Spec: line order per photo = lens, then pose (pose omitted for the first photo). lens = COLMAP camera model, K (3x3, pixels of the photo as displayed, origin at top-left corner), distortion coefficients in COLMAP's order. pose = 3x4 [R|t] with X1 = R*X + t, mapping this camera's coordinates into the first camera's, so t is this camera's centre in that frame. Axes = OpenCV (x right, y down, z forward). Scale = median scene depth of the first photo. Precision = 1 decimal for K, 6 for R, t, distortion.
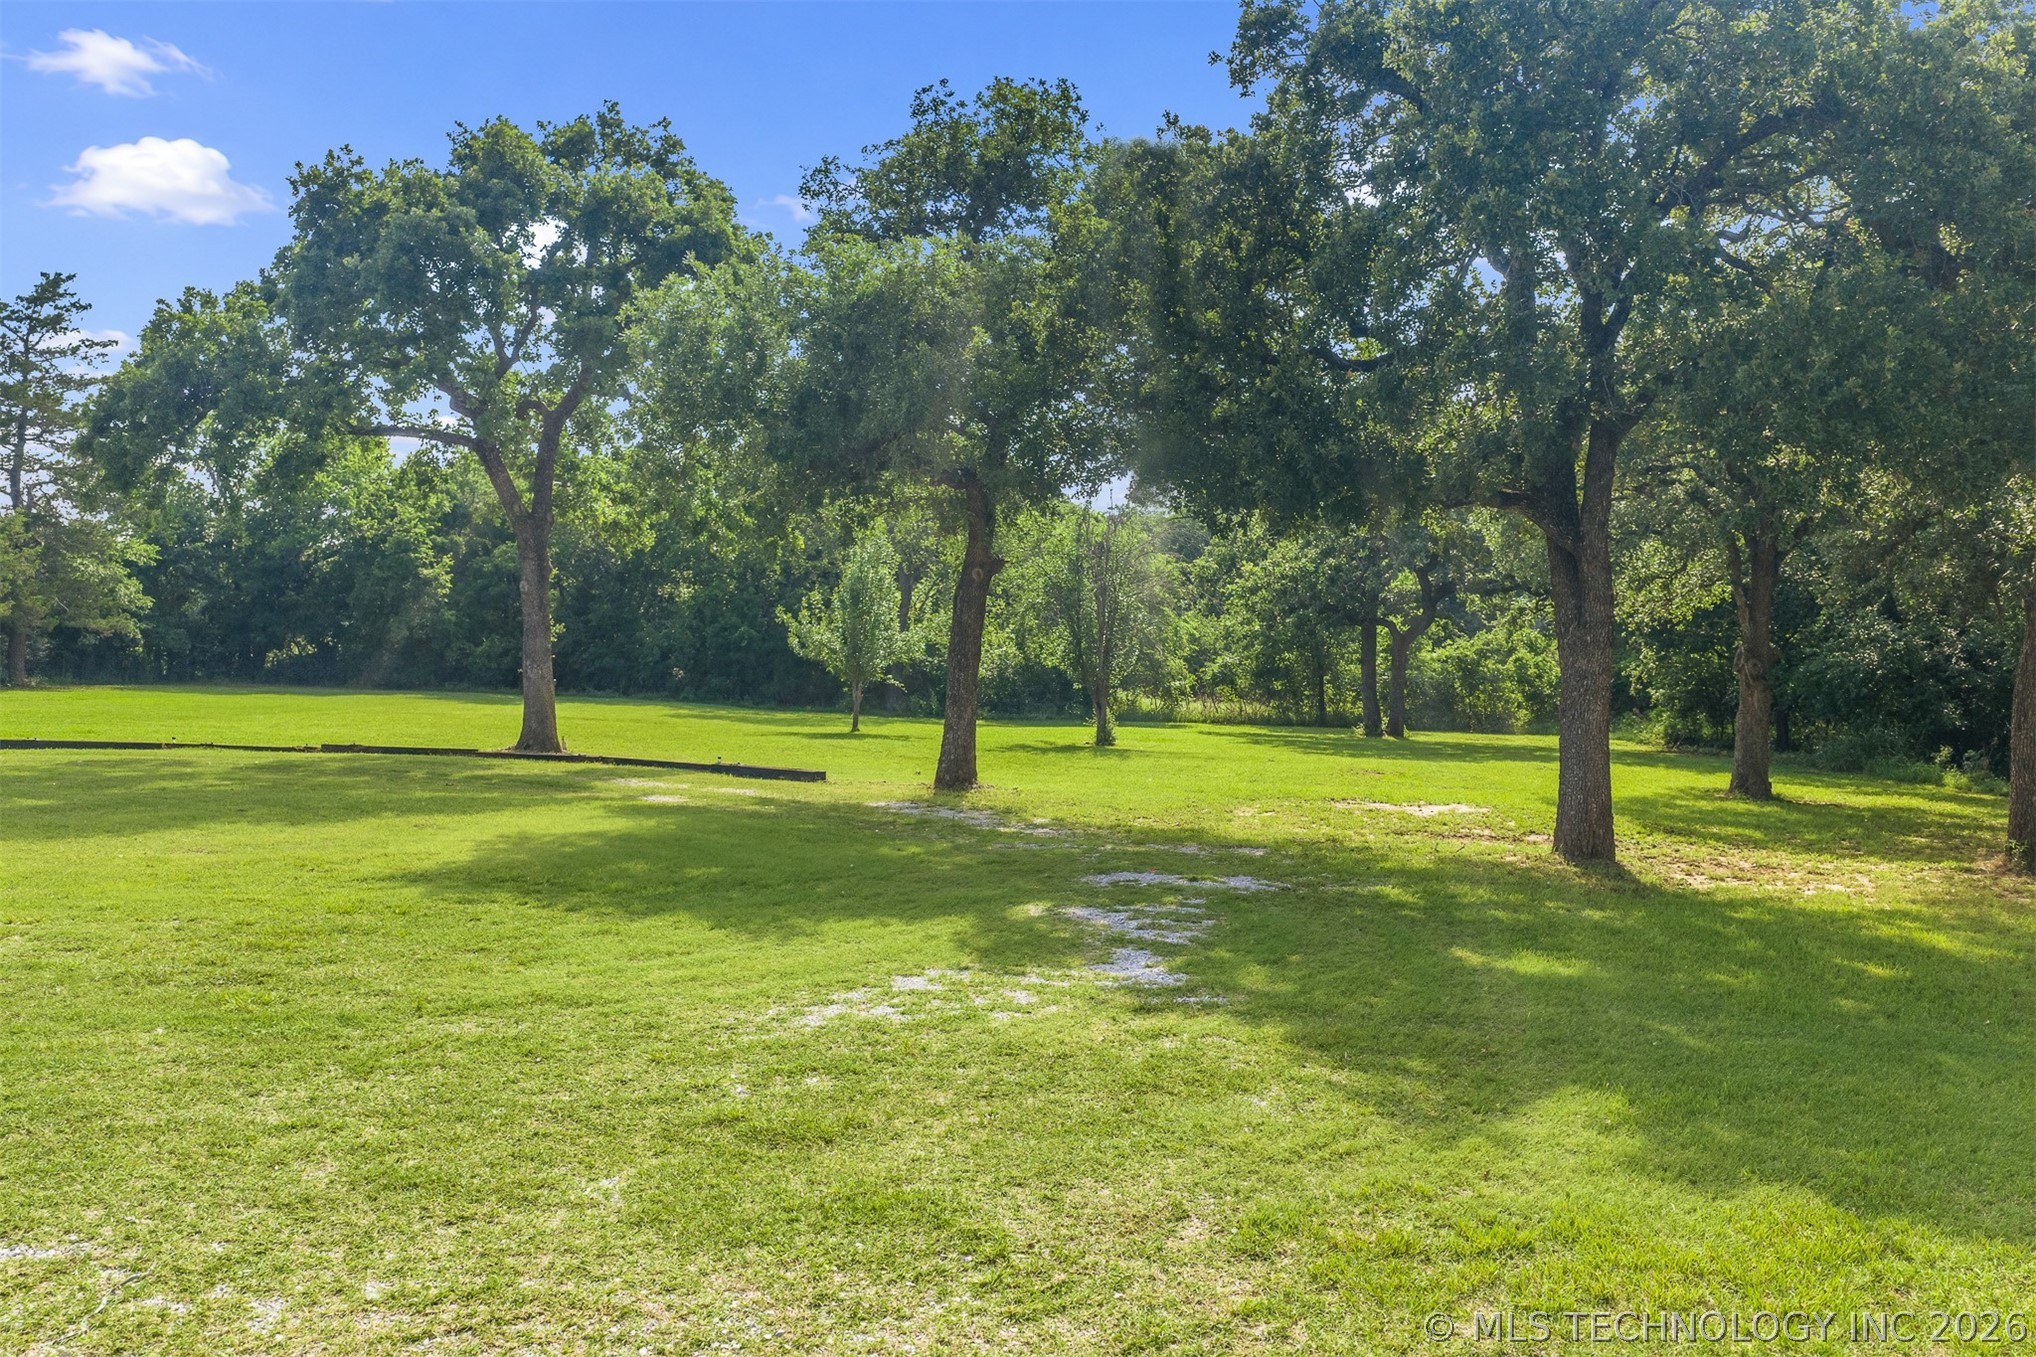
lens RADIAL K [[1701.0, 0, 1023.2], [0, 1701.0, 617.5], [0, 0, 1]] dist [-0.000730, -0.004987]
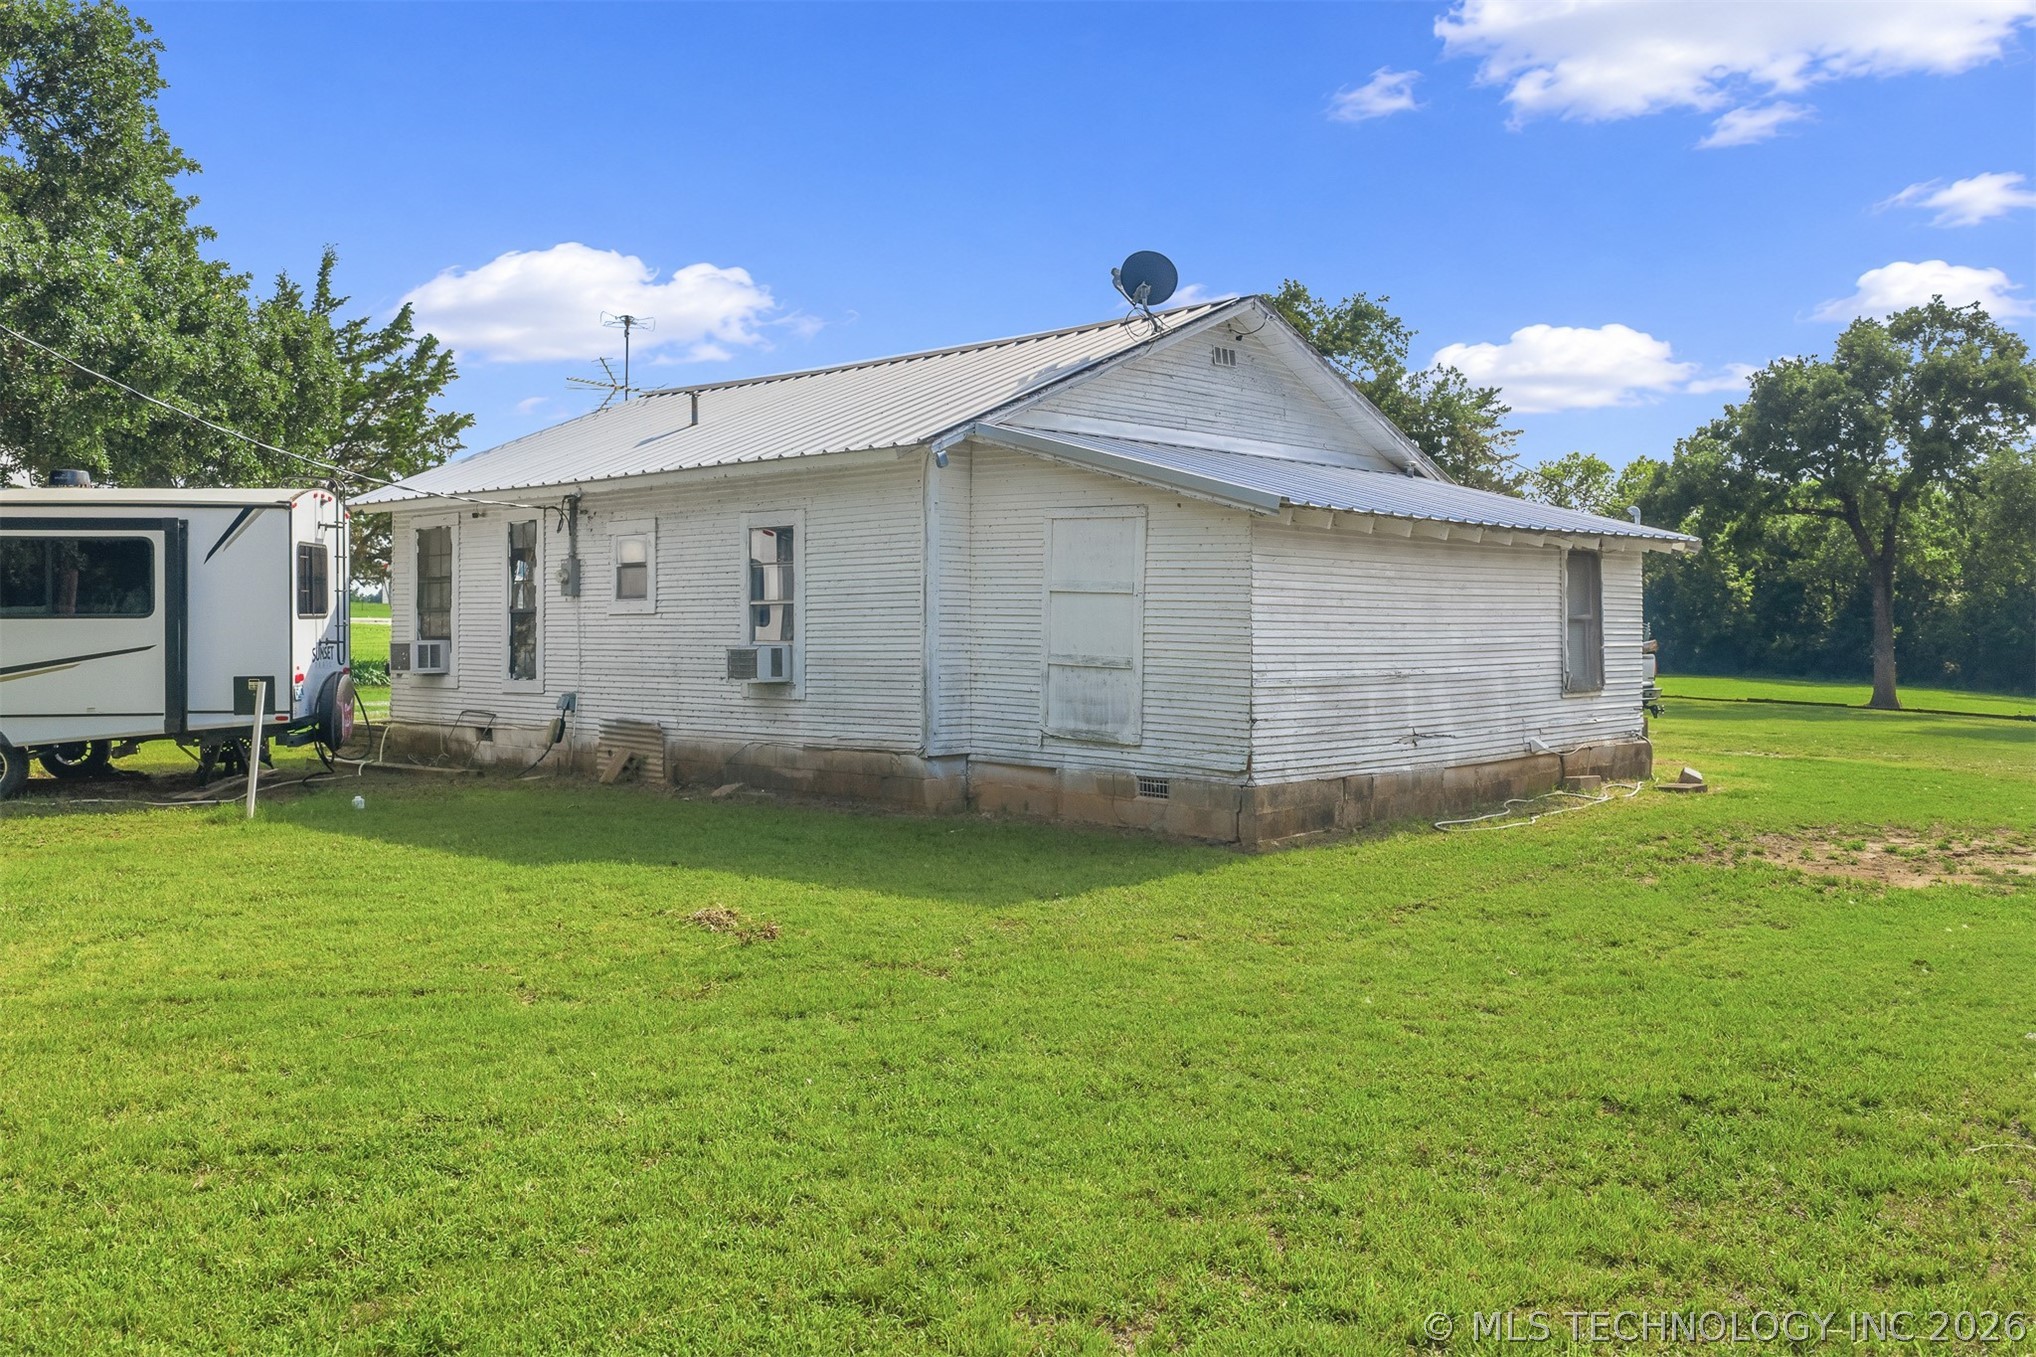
lens RADIAL K [[1701.0, 0, 1023.2], [0, 1701.0, 617.5], [0, 0, 1]] dist [-0.000730, -0.004987]
pose [[0.778678, 0.000037, -0.627424, 0.083187], [0.000779, 0.999999, 0.001025, -0.006817], [0.627424, -0.001286, 0.778677, -0.730256]]
